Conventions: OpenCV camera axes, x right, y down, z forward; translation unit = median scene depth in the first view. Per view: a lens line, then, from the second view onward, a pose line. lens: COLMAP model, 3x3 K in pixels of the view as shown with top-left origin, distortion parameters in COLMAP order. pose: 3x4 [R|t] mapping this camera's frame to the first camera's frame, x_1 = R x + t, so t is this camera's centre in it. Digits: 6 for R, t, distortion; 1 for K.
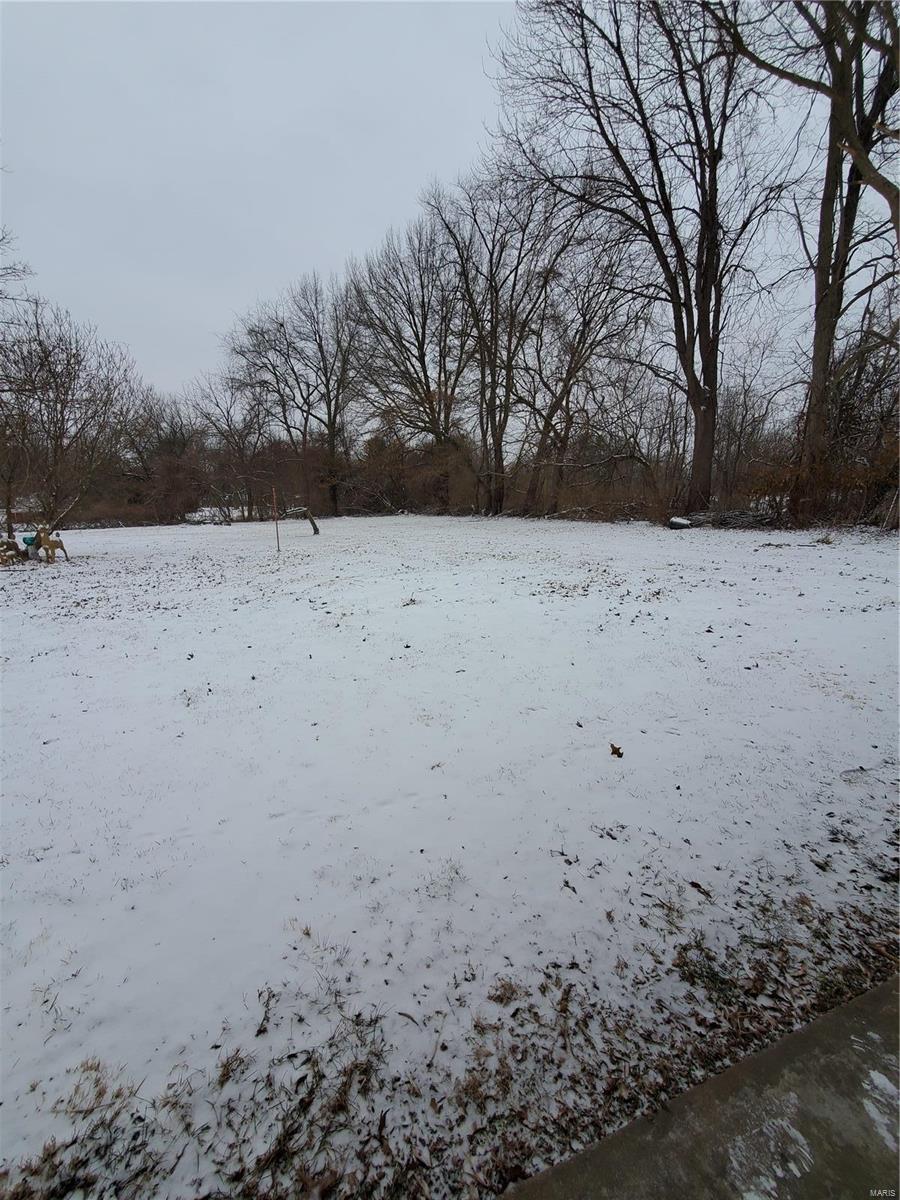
lens RADIAL K [[474.1, 0, 439.4], [0, 474.1, 608.6], [0, 0, 1]] dist [0.002544, 0.001729]
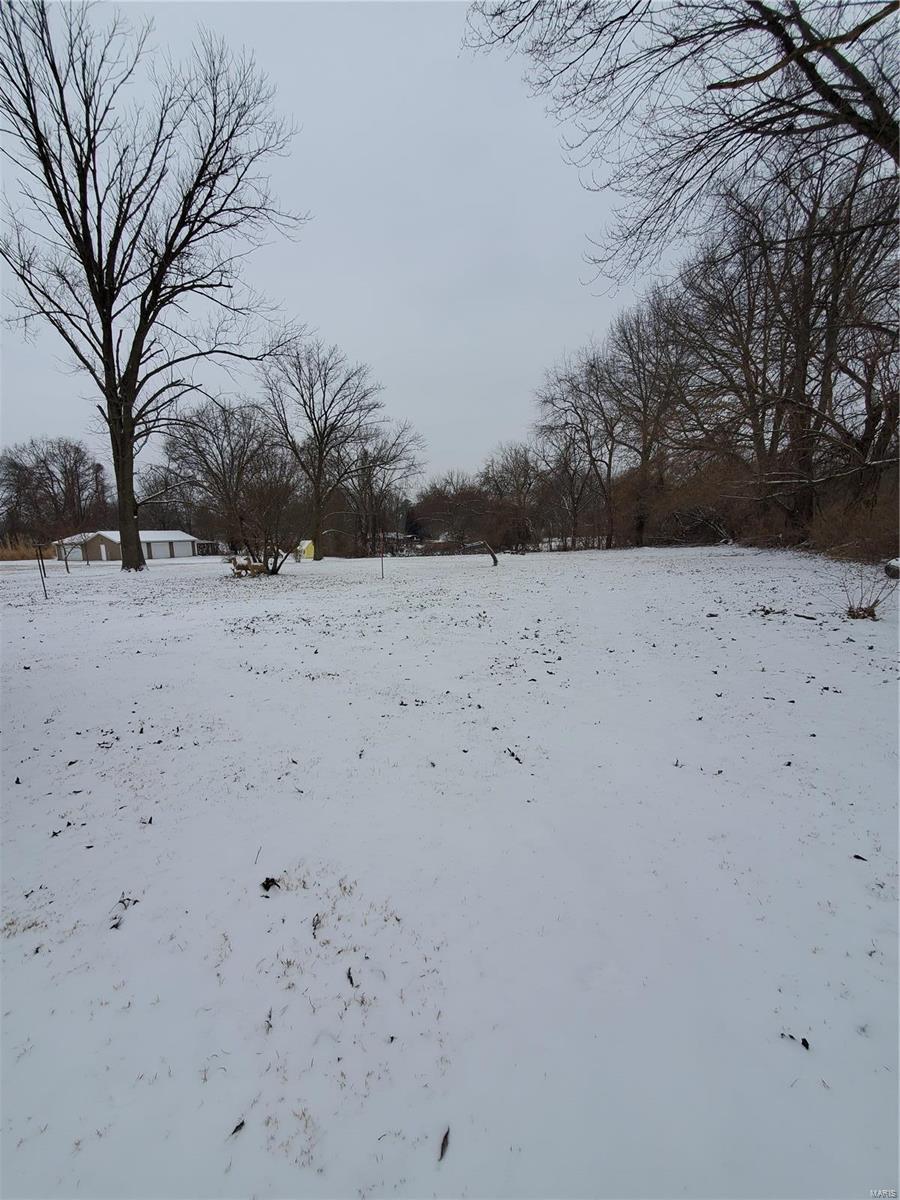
lens RADIAL K [[474.1, 0, 442.0], [0, 474.1, 610.9], [0, 0, 1]] dist [0.002544, 0.001729]
pose [[0.697589, 0.103382, -0.709001, 1.264305], [-0.139057, 0.990255, 0.007574, -0.126981], [0.702875, 0.093308, 0.705167, 0.413456]]
